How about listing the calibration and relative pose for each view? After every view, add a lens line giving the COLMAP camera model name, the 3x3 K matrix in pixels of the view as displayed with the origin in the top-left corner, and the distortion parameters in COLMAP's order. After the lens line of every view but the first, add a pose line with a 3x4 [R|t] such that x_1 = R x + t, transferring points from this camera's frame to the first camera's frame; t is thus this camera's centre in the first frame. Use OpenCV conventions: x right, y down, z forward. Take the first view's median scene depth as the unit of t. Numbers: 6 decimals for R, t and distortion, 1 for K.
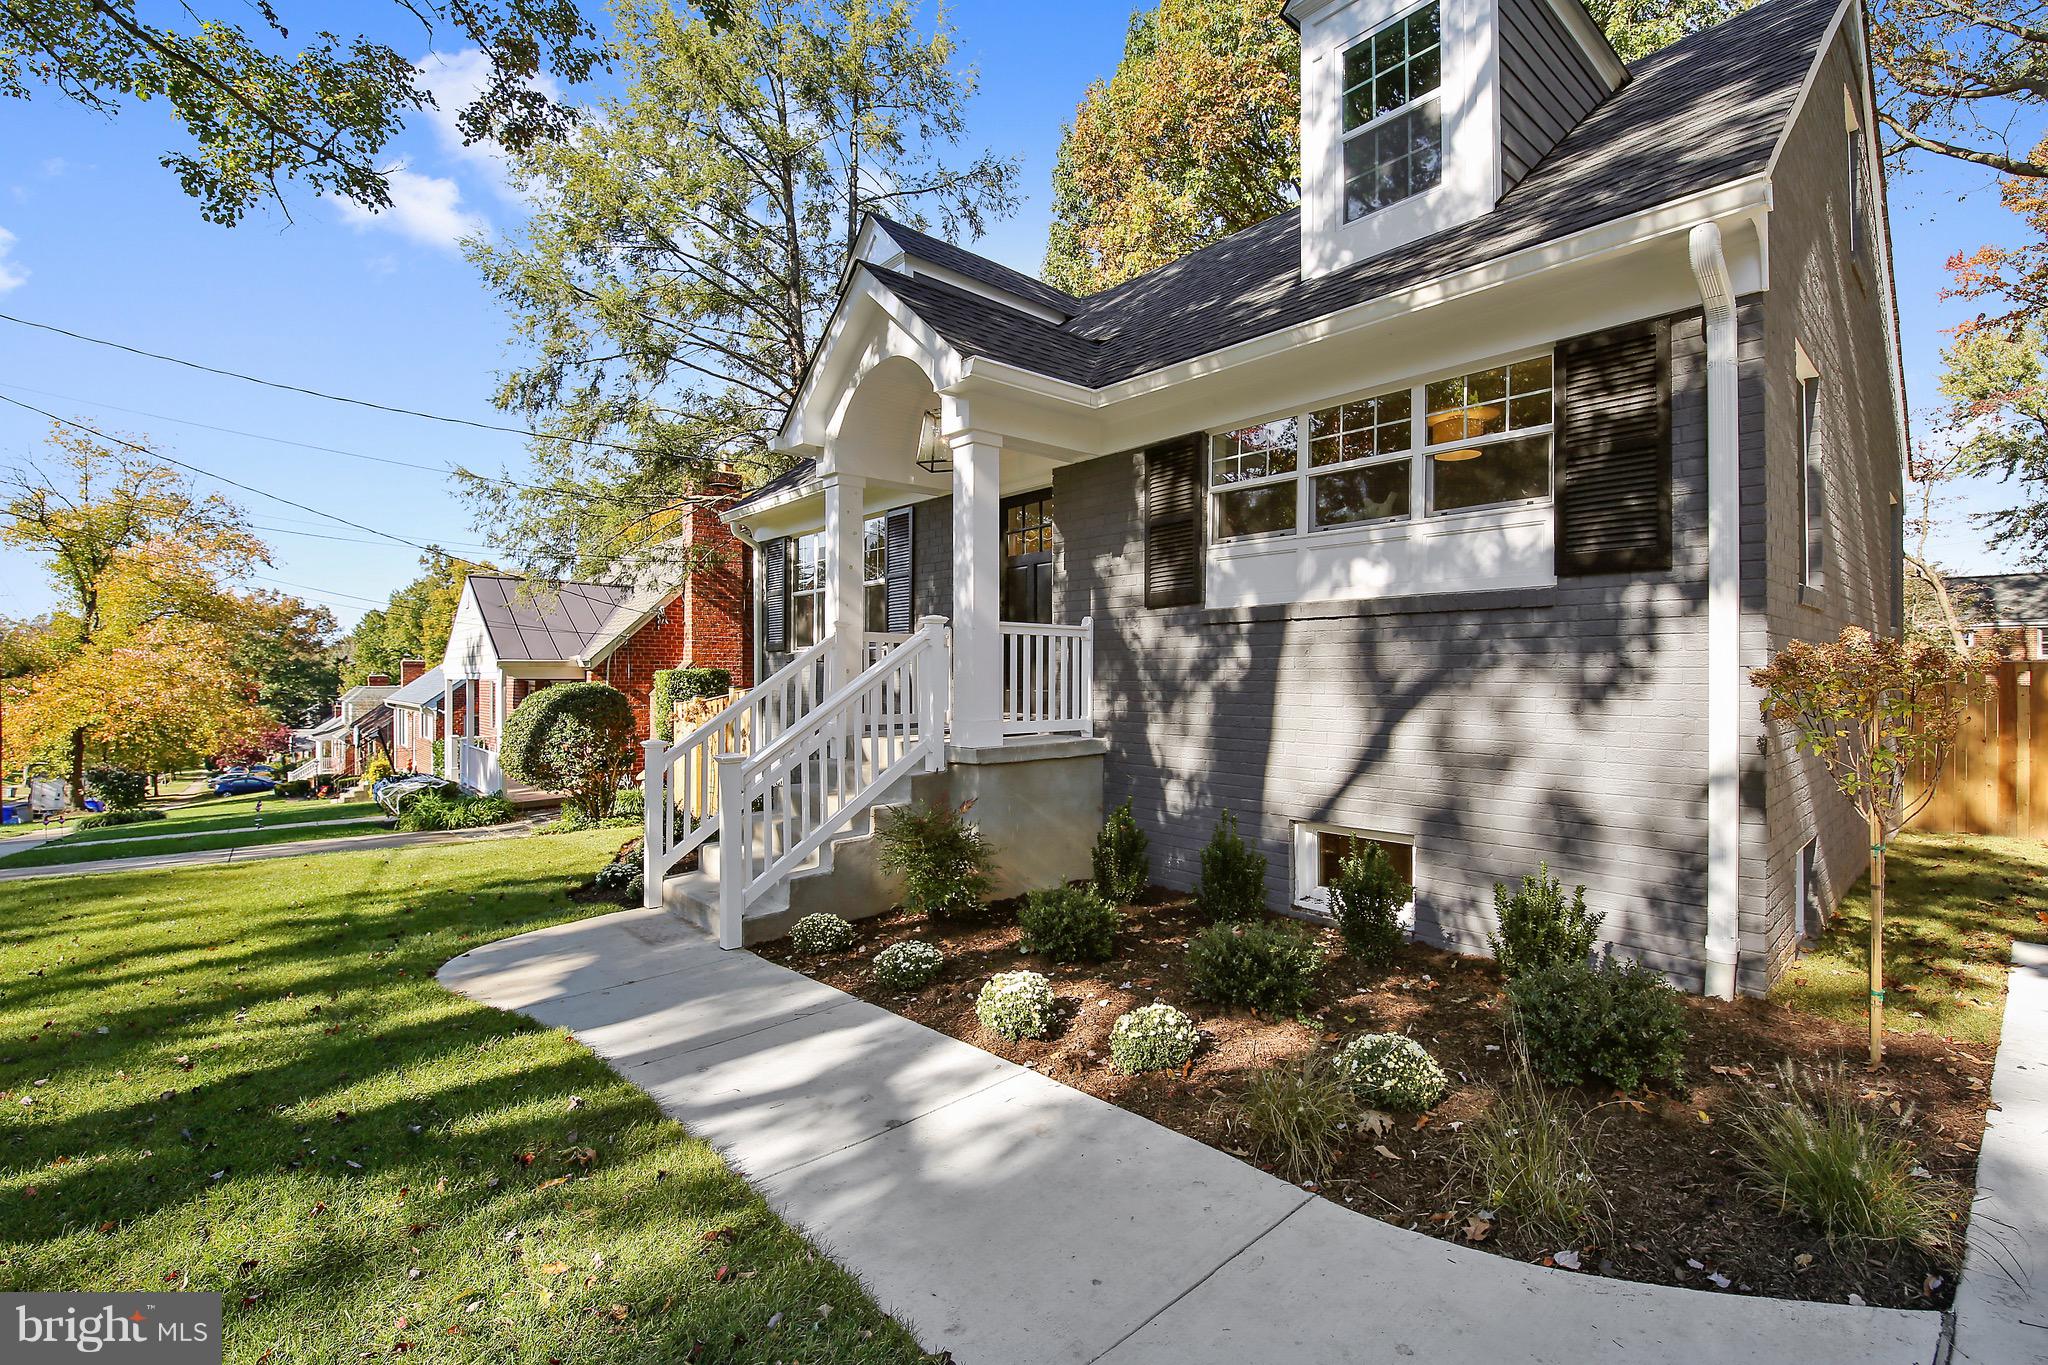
lens RADIAL K [[891.2, 0, 1021.0], [0, 891.2, 675.0], [0, 0, 1]] dist [-0.002107, -0.005271]
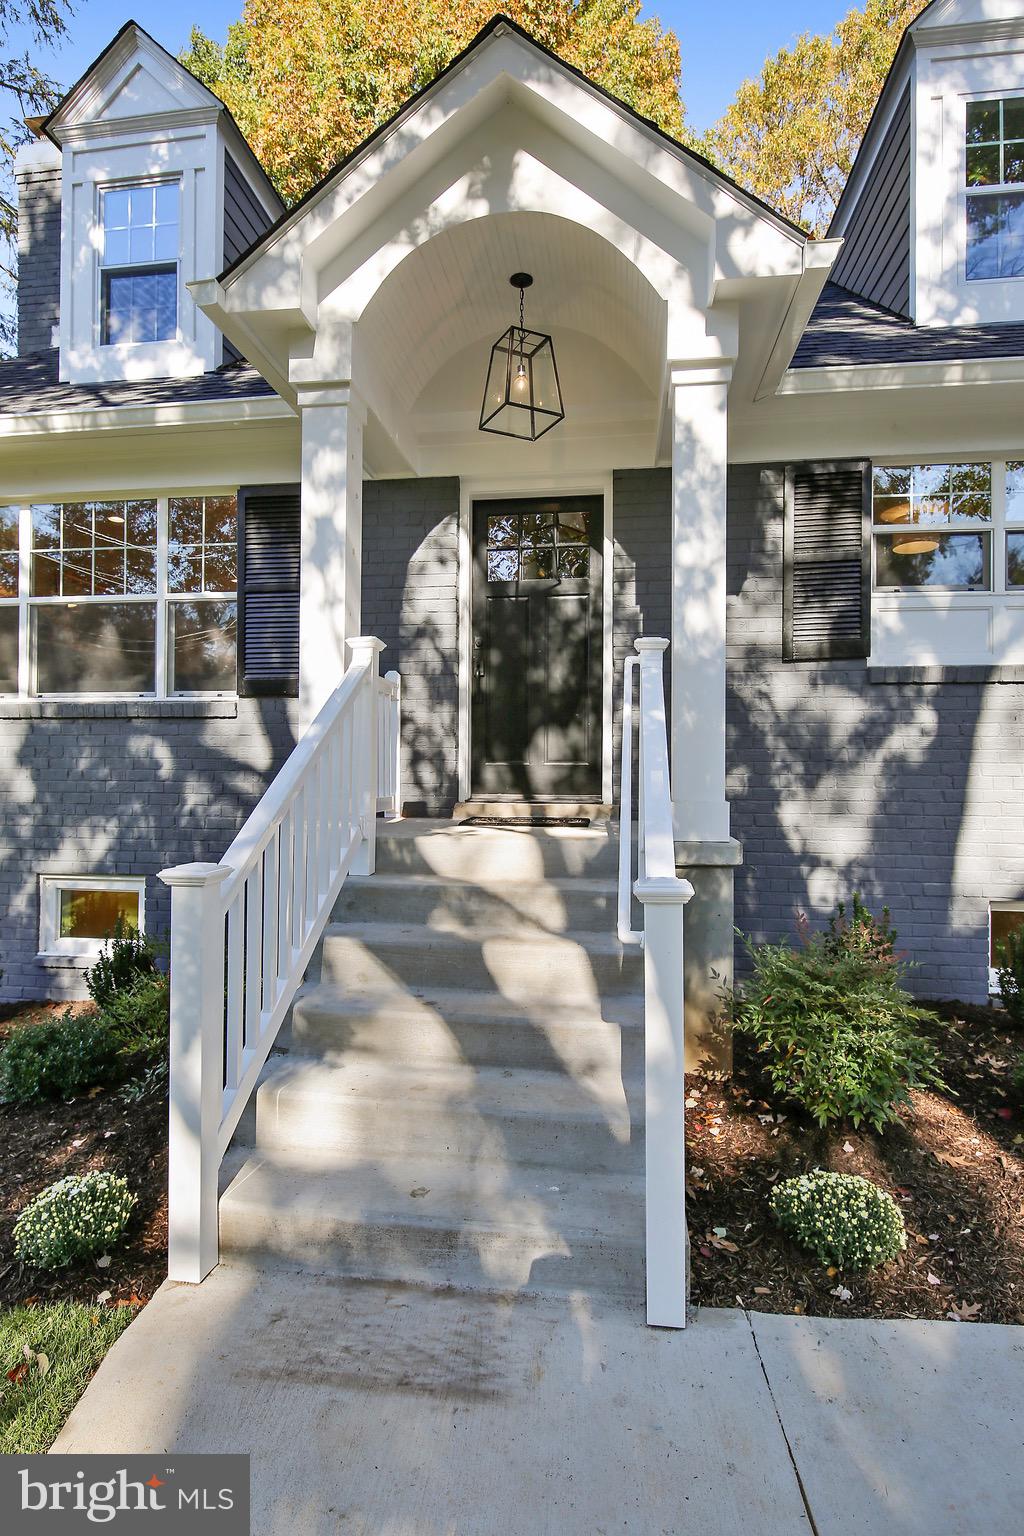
lens RADIAL K [[794.4, 0, 515.6], [0, 794.4, 776.6], [0, 0, 1]] dist [-0.003804, -0.001671]
pose [[0.754853, 0.000034, 0.655894, -0.543723], [-0.004341, 0.999978, 0.004945, 0.029411], [-0.655880, -0.006580, 0.754837, 0.635032]]
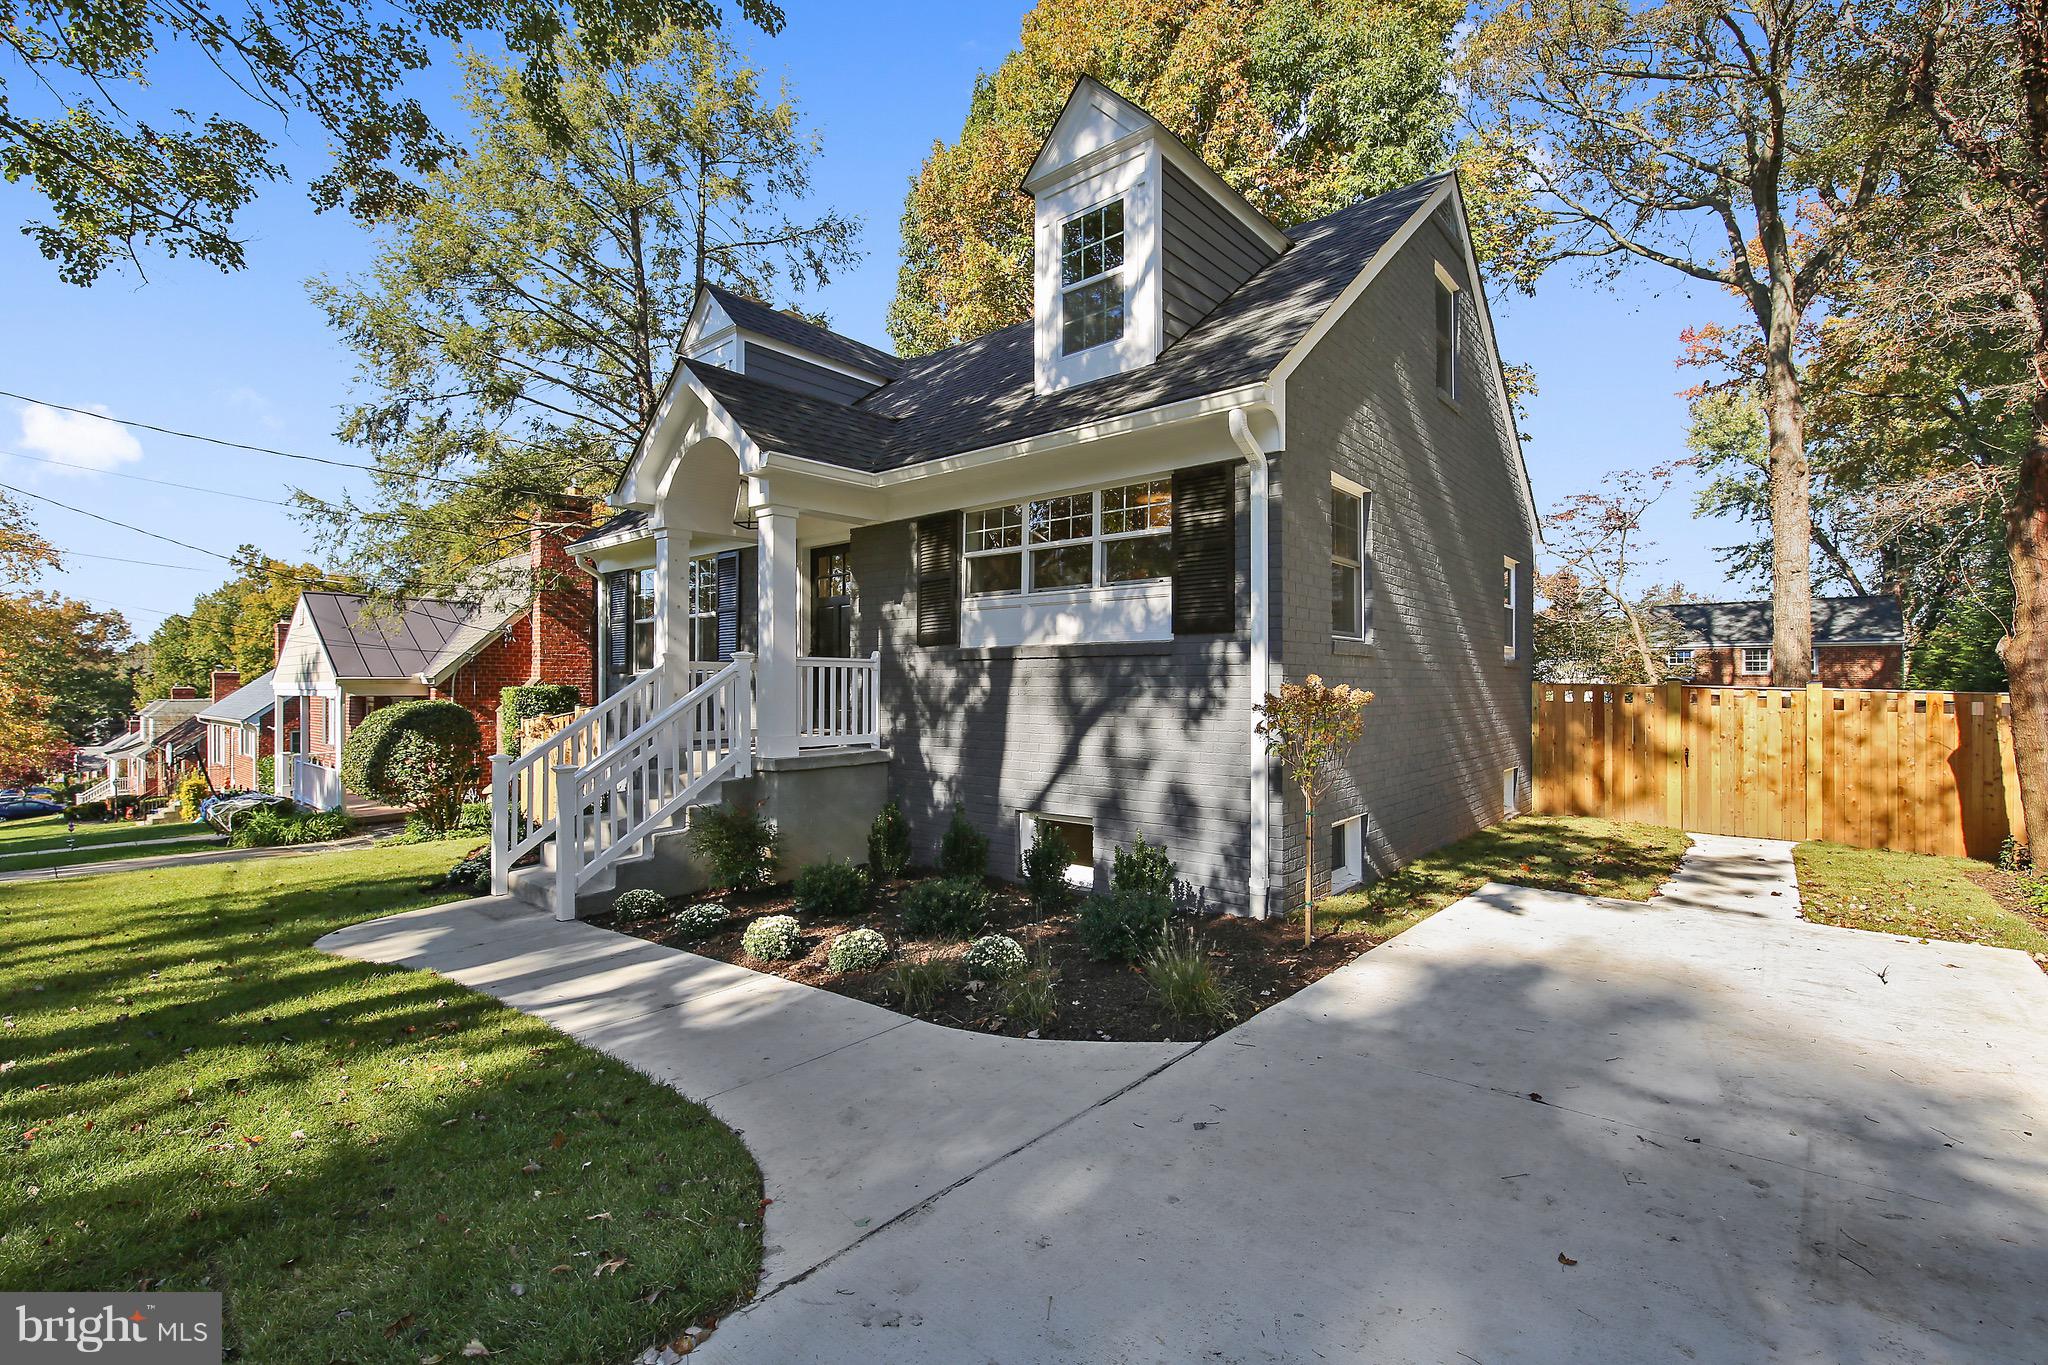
lens RADIAL K [[891.2, 0, 1022.6], [0, 891.2, 683.9], [0, 0, 1]] dist [-0.002107, -0.005271]
pose [[0.990378, -0.000061, 0.138388, 0.116004], [0.000201, 0.999999, -0.000997, -0.020574], [-0.138388, 0.001015, 0.990378, -0.278792]]
